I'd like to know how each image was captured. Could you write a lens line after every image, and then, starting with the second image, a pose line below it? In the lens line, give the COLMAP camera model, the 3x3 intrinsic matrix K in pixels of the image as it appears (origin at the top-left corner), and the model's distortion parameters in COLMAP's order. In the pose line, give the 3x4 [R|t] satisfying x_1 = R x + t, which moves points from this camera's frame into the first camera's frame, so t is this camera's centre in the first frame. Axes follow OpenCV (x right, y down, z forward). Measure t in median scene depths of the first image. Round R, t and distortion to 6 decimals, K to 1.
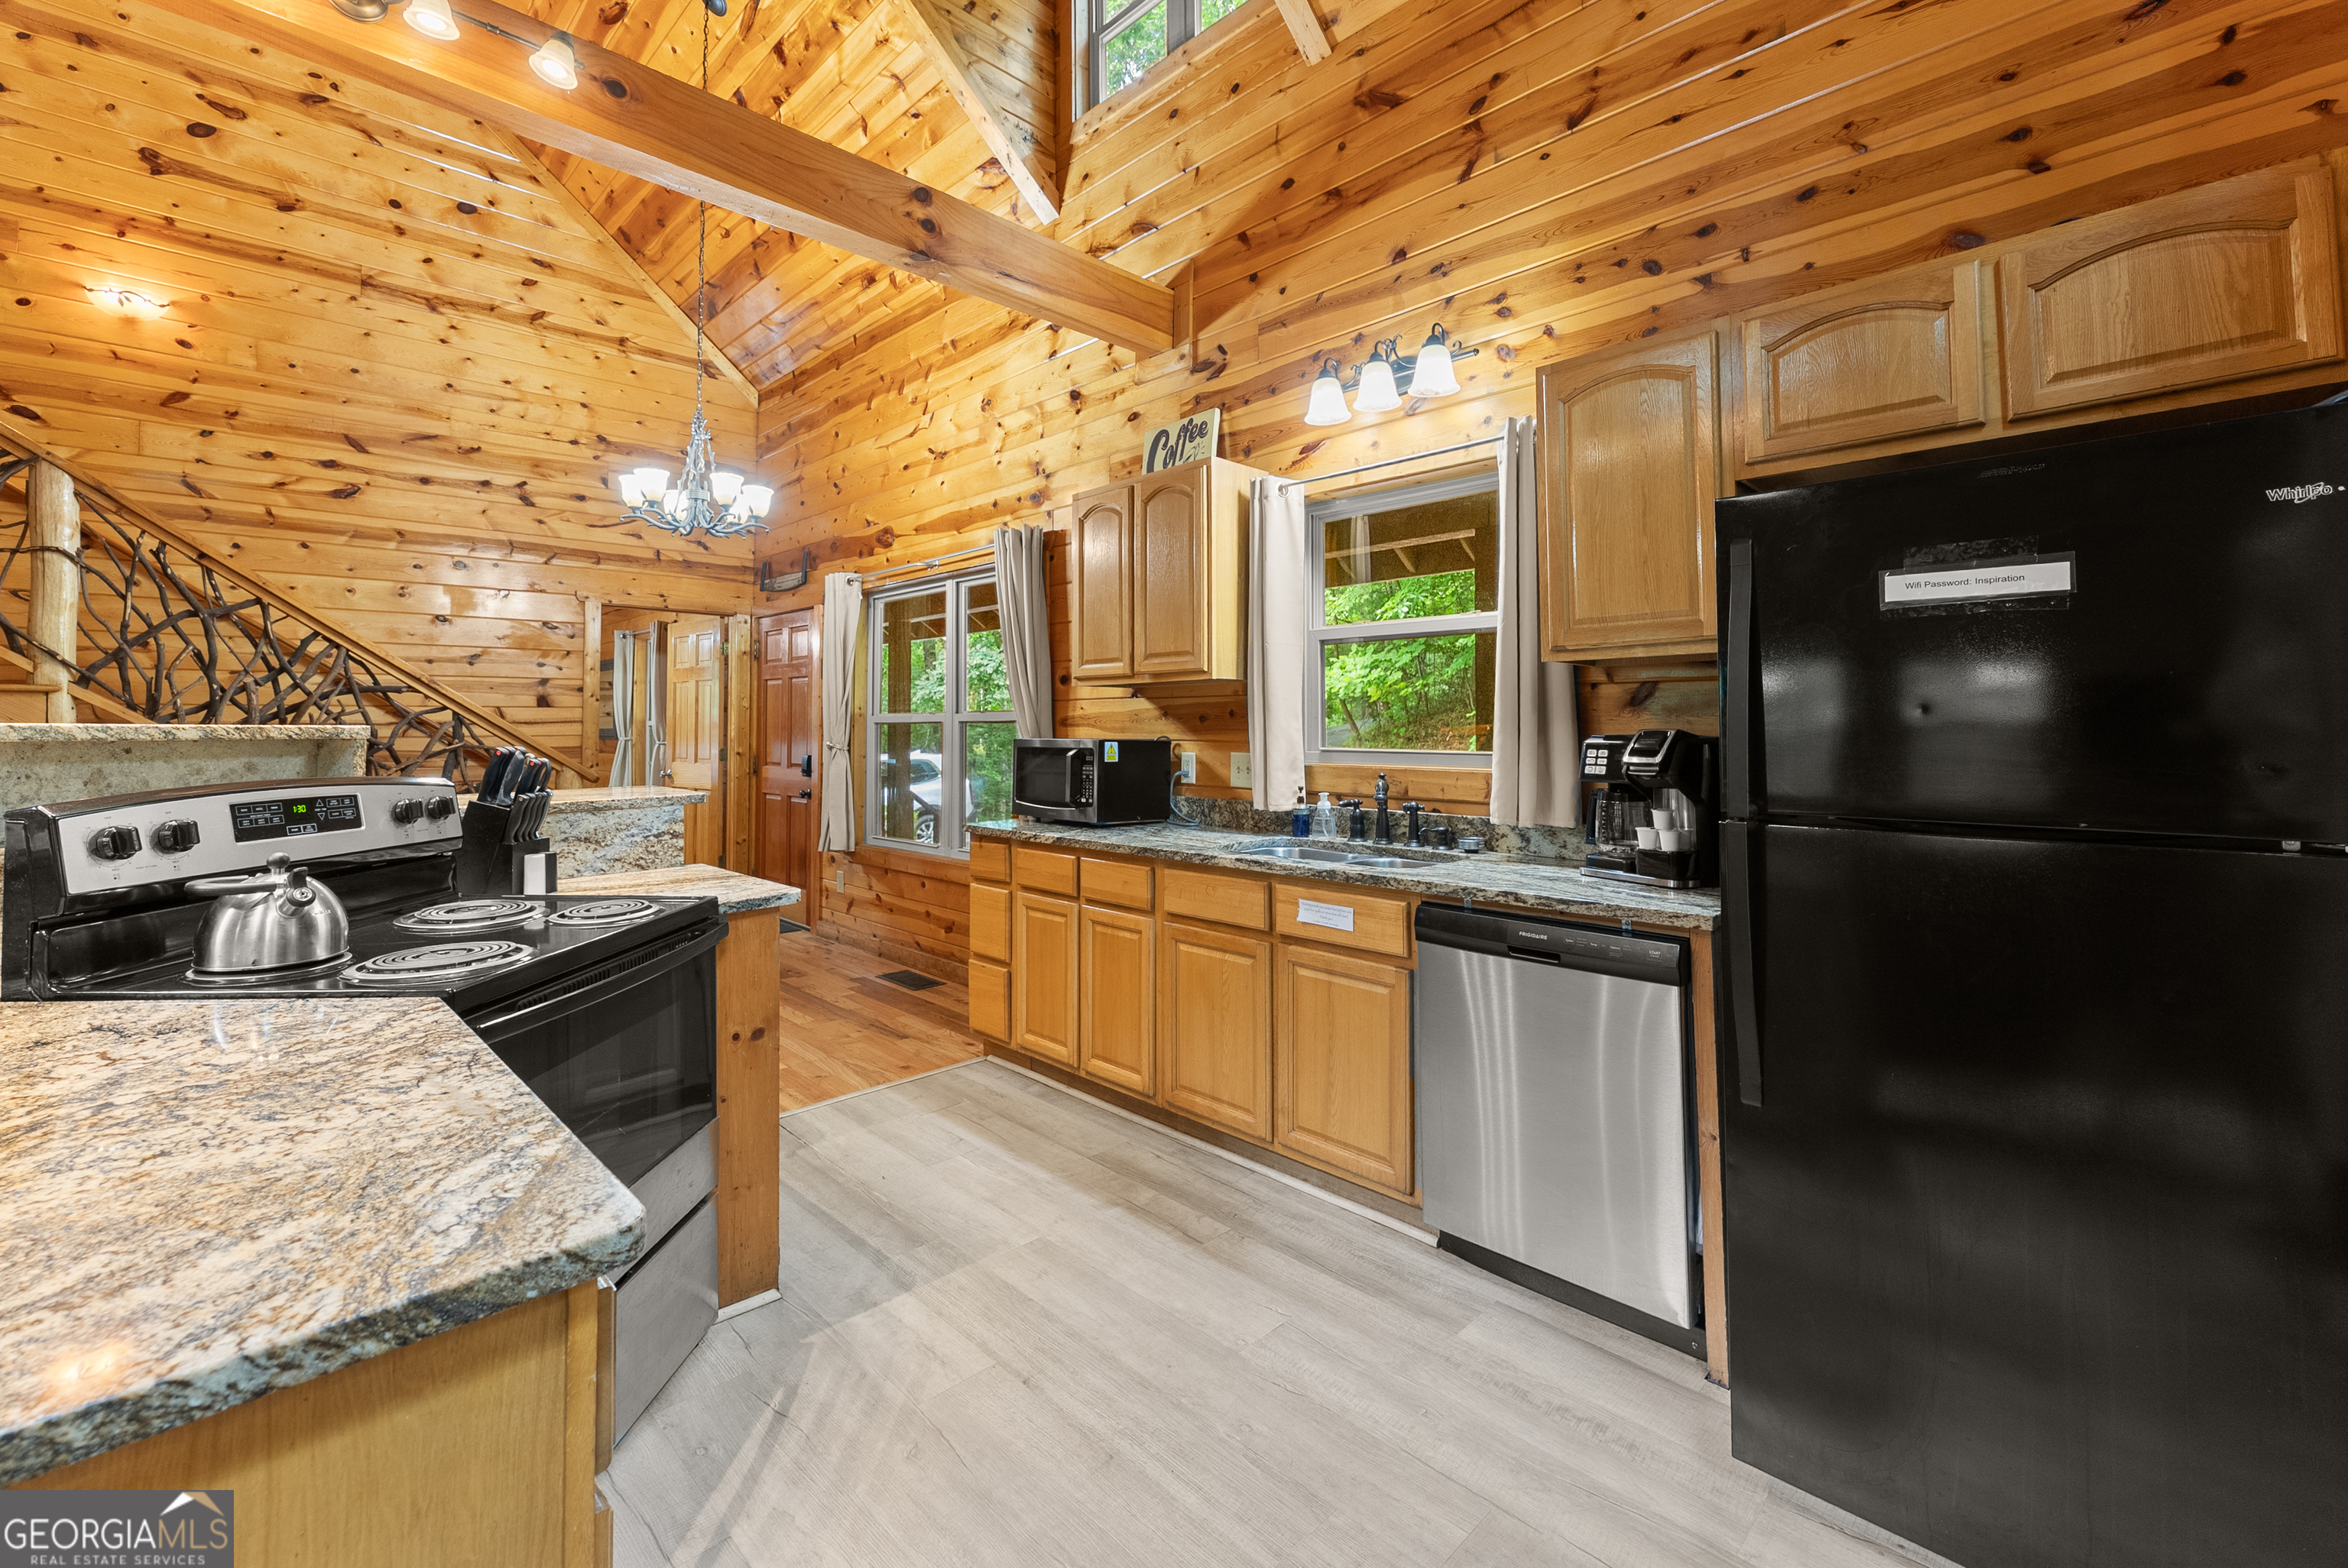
lens RADIAL K [[980.1, 0, 1190.2], [0, 980.1, 690.8], [0, 0, 1]] dist [-0.000181, -0.000606]
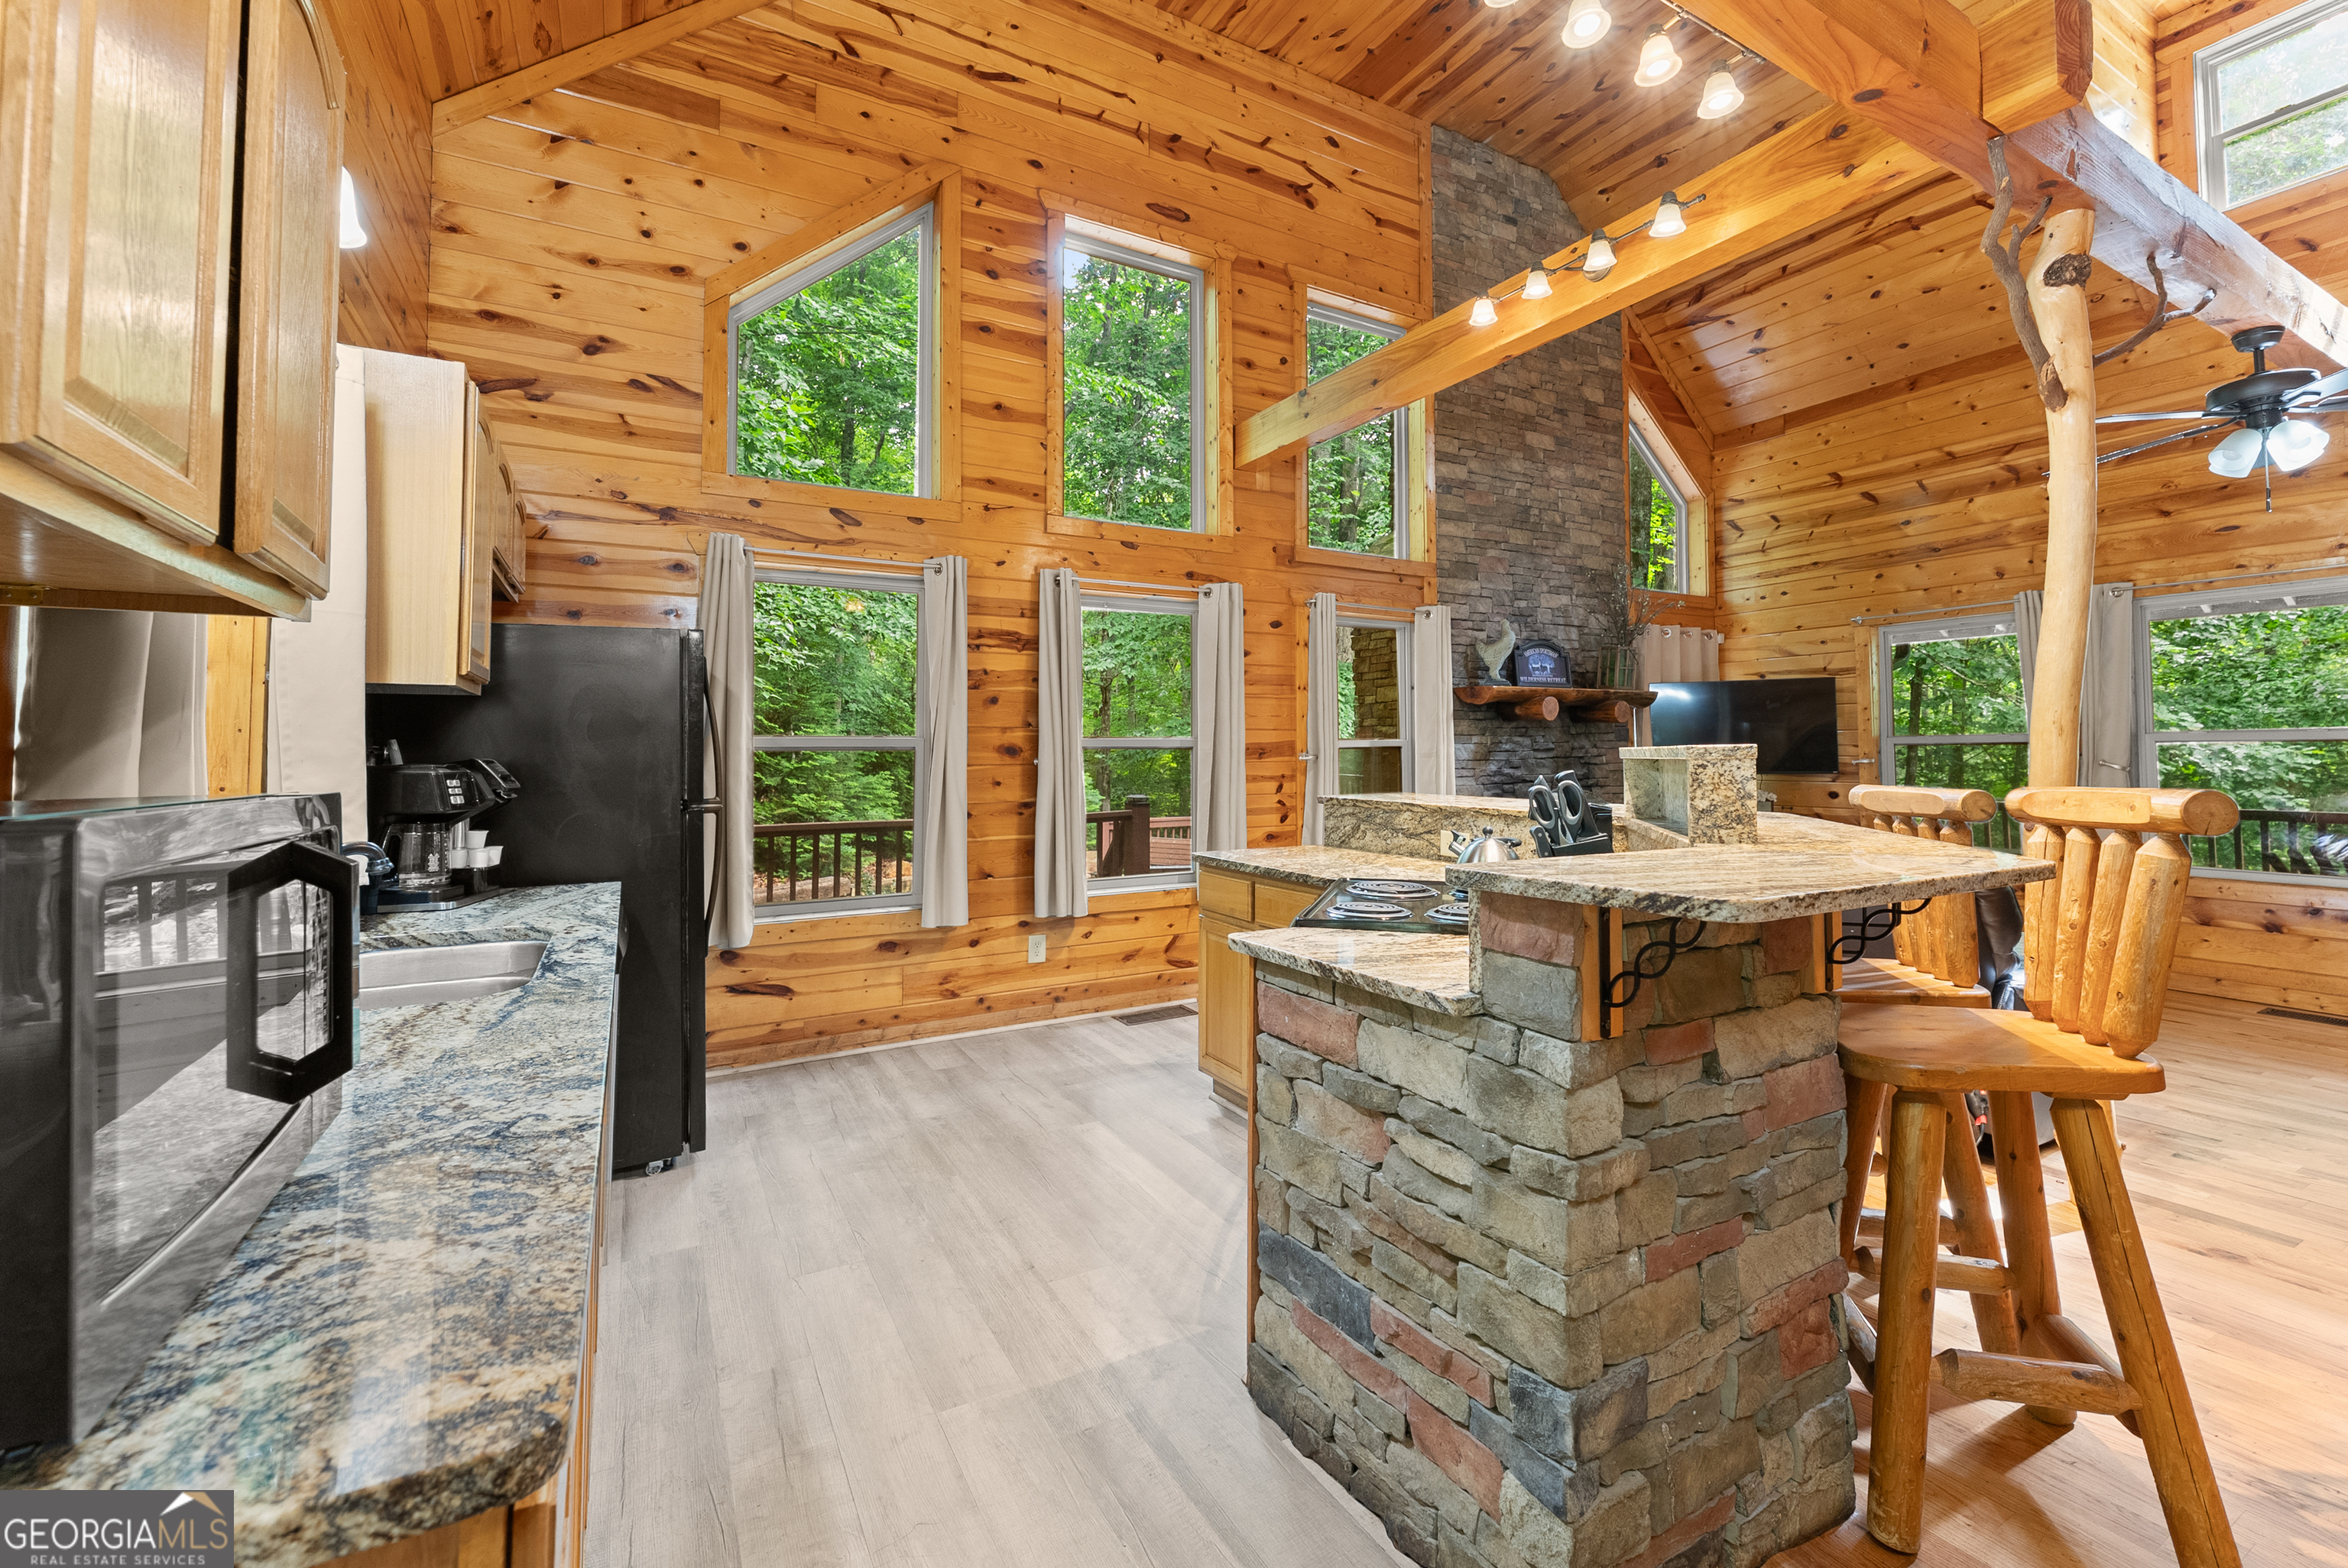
lens RADIAL K [[973.4, 0, 1192.2], [0, 973.4, 711.9], [0, 0, 1]] dist [0.001819, -0.000439]
pose [[-0.964776, 0.018162, 0.262445, -0.359042], [-0.004045, 0.996472, -0.083829, 0.045660], [-0.263042, -0.081938, -0.961299, 1.118079]]
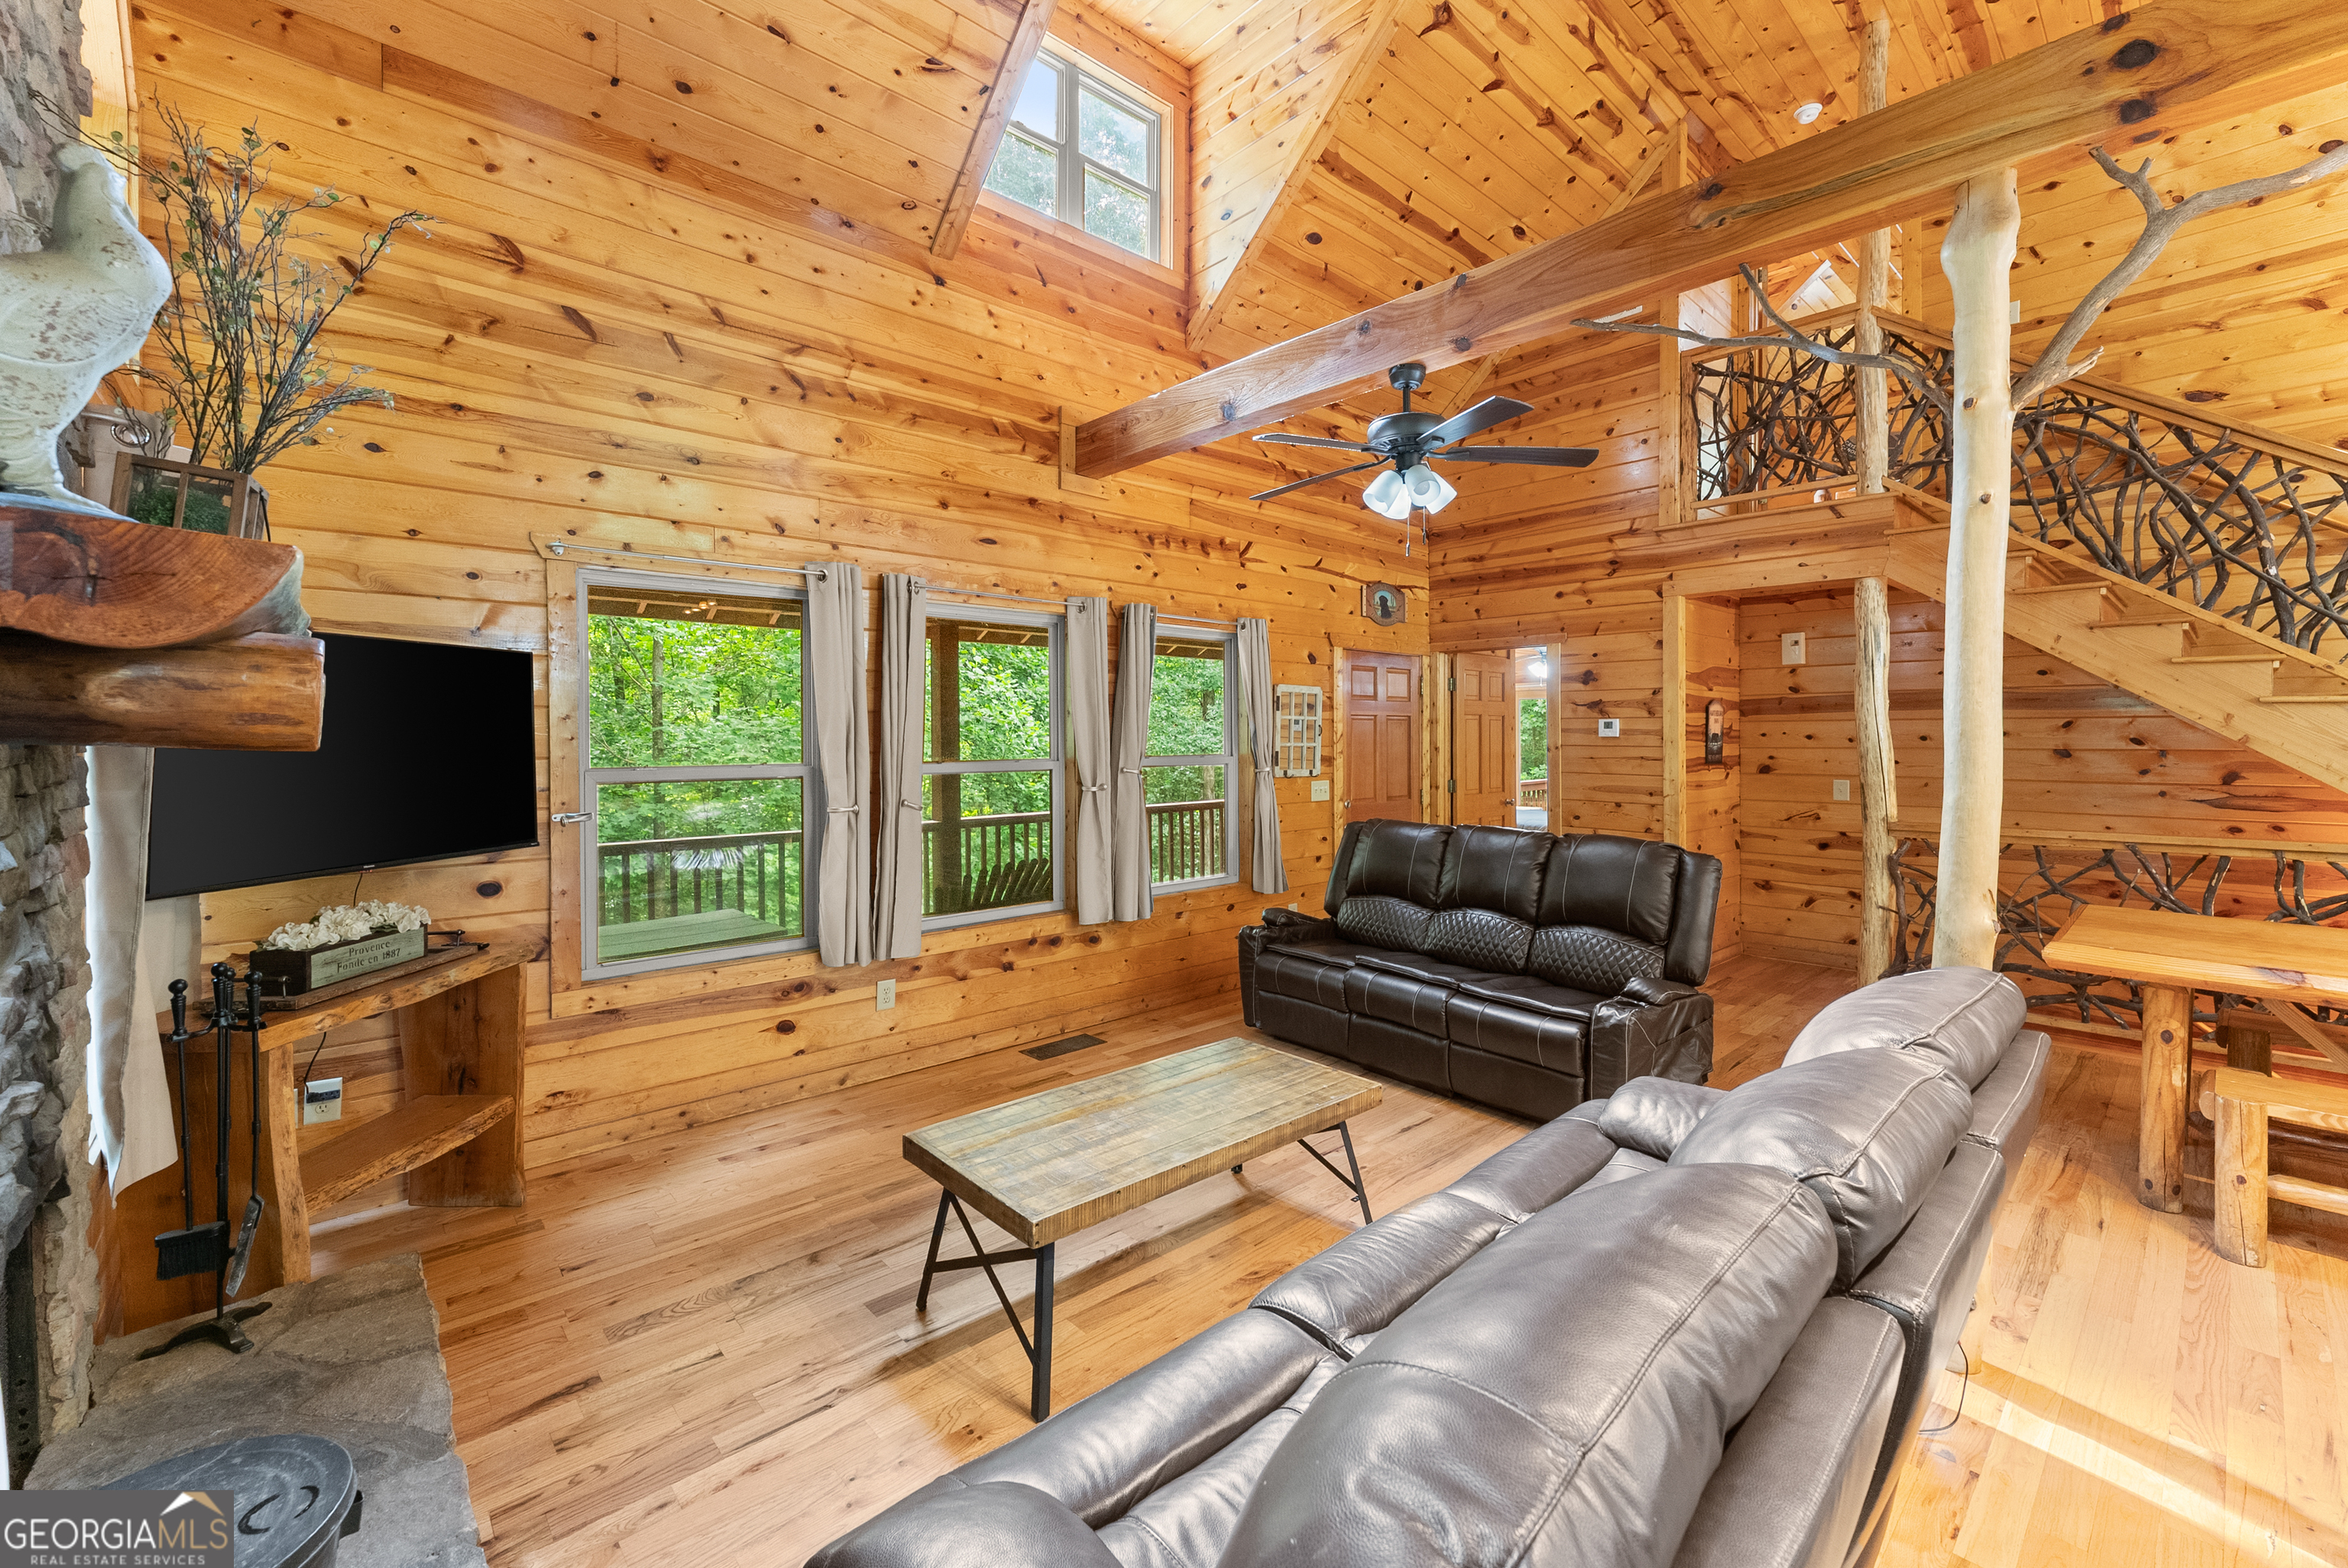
lens RADIAL K [[958.5, 0, 1181.9], [0, 958.5, 743.8], [0, 0, 1]] dist [0.000603, -0.000408]
pose [[-0.045627, 0.009979, -0.998909, -0.190010], [0.042908, 0.999047, 0.008021, -0.065309], [0.998037, -0.042495, -0.046012, -0.214255]]
